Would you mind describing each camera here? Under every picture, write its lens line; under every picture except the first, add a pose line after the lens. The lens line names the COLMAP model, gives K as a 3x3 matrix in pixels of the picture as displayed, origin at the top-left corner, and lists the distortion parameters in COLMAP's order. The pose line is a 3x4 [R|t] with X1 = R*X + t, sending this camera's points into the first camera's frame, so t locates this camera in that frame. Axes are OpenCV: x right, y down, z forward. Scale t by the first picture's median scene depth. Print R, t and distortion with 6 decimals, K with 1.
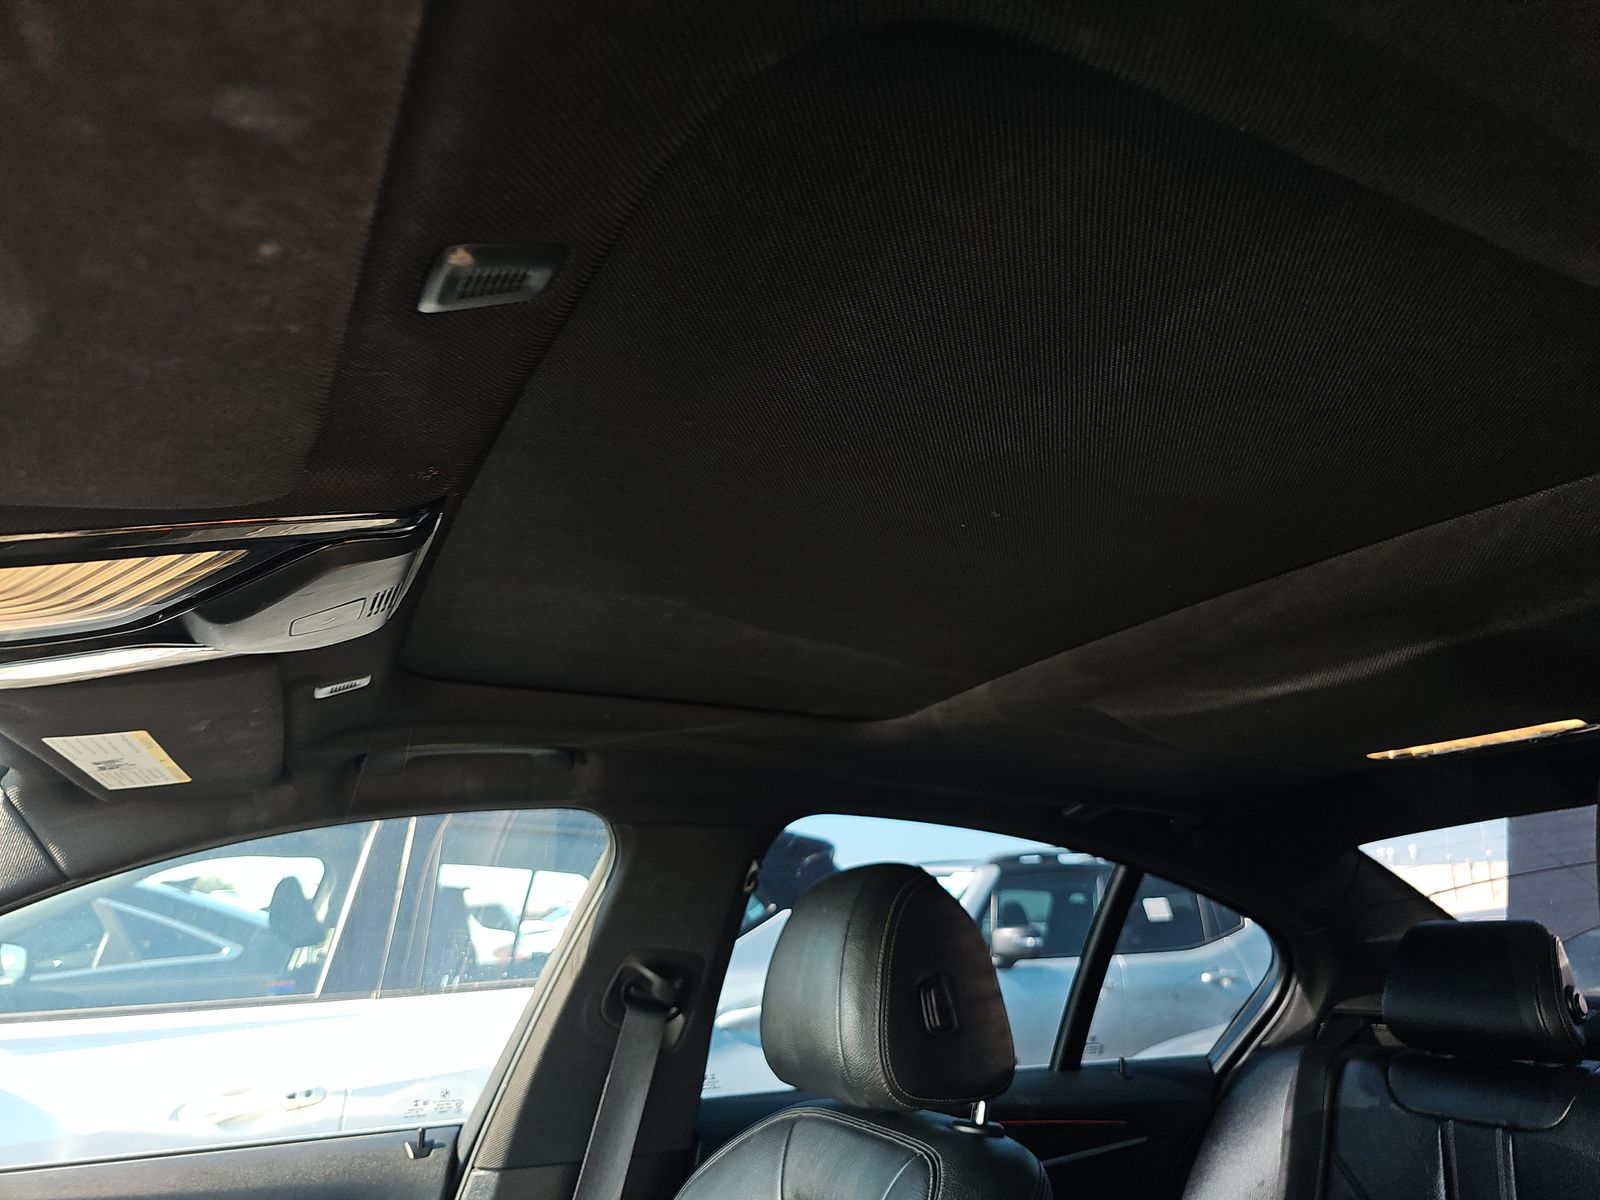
lens RADIAL K [[1073.8, 0, 801.7], [0, 1073.8, 593.4], [0, 0, 1]] dist [0.031308, -0.018444]
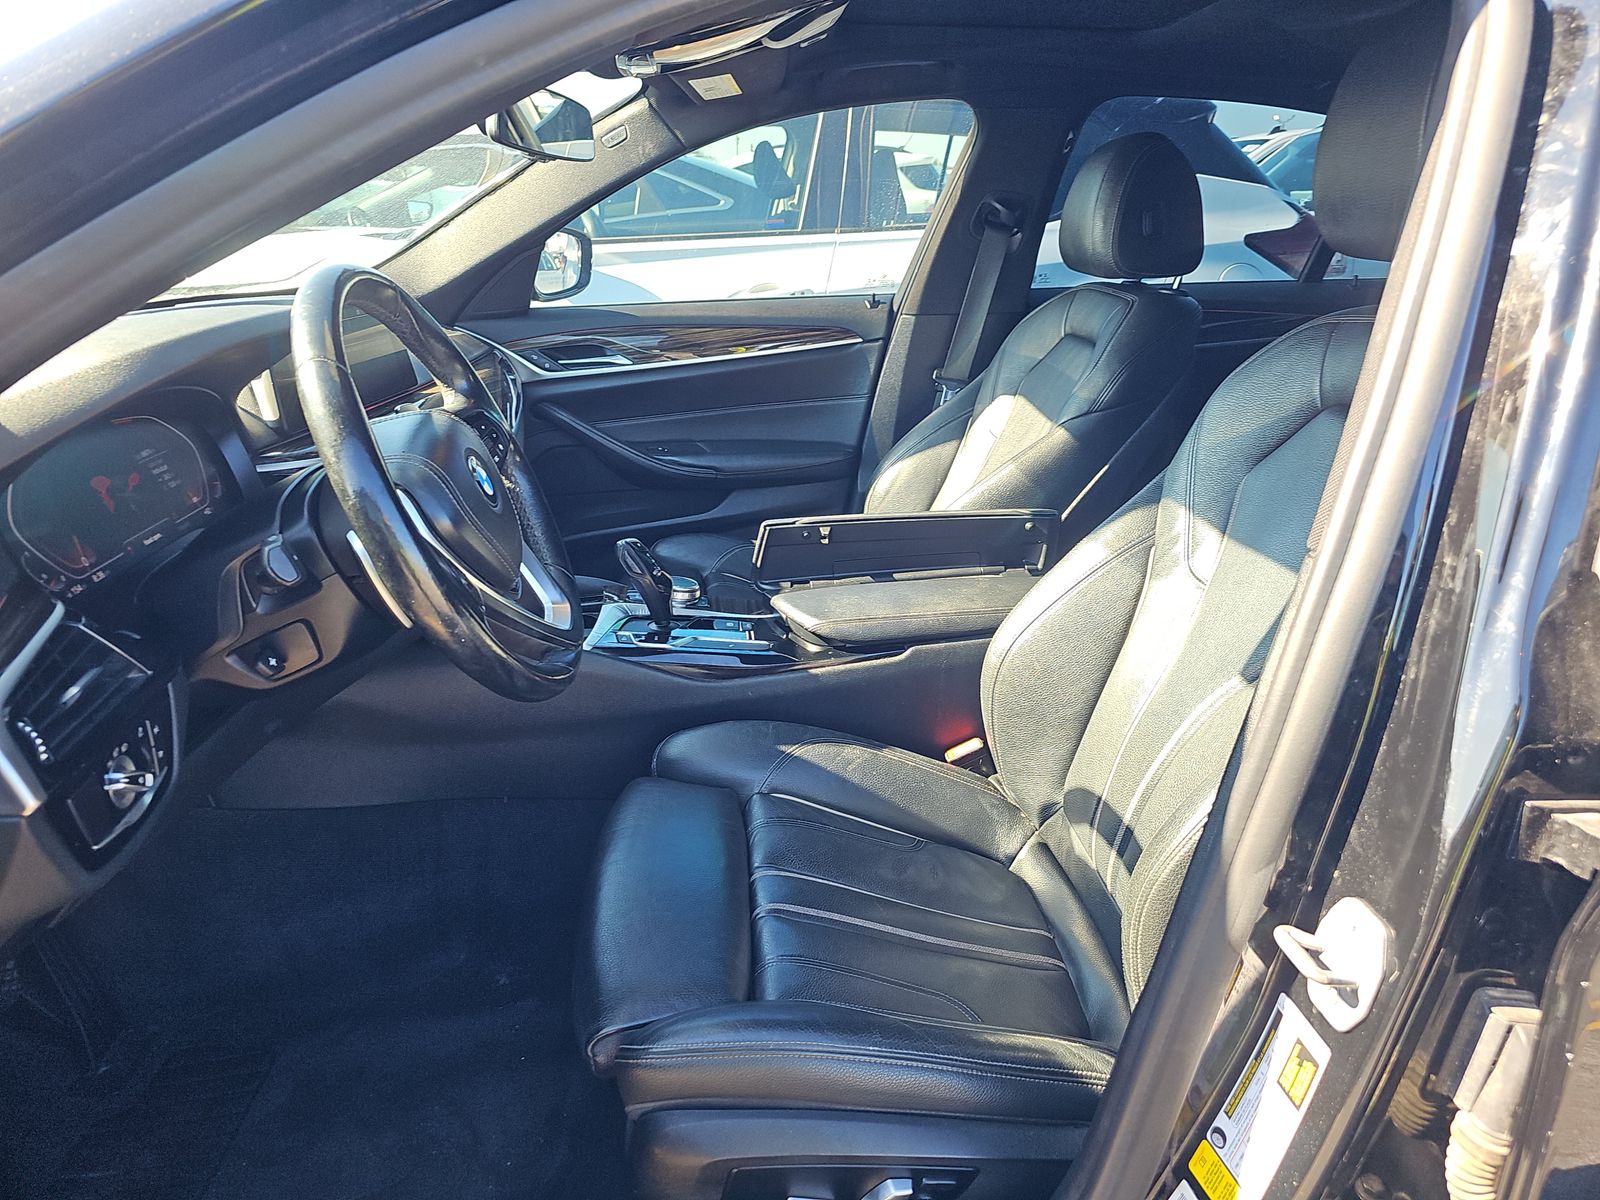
lens RADIAL K [[1073.8, 0, 804.7], [0, 1073.8, 596.8], [0, 0, 1]] dist [0.031308, -0.018444]
pose [[0.929740, 0.131237, -0.344036, 0.219790], [0.107853, 0.796290, 0.595222, -0.174824], [0.352067, -0.590507, 0.726189, -0.620830]]
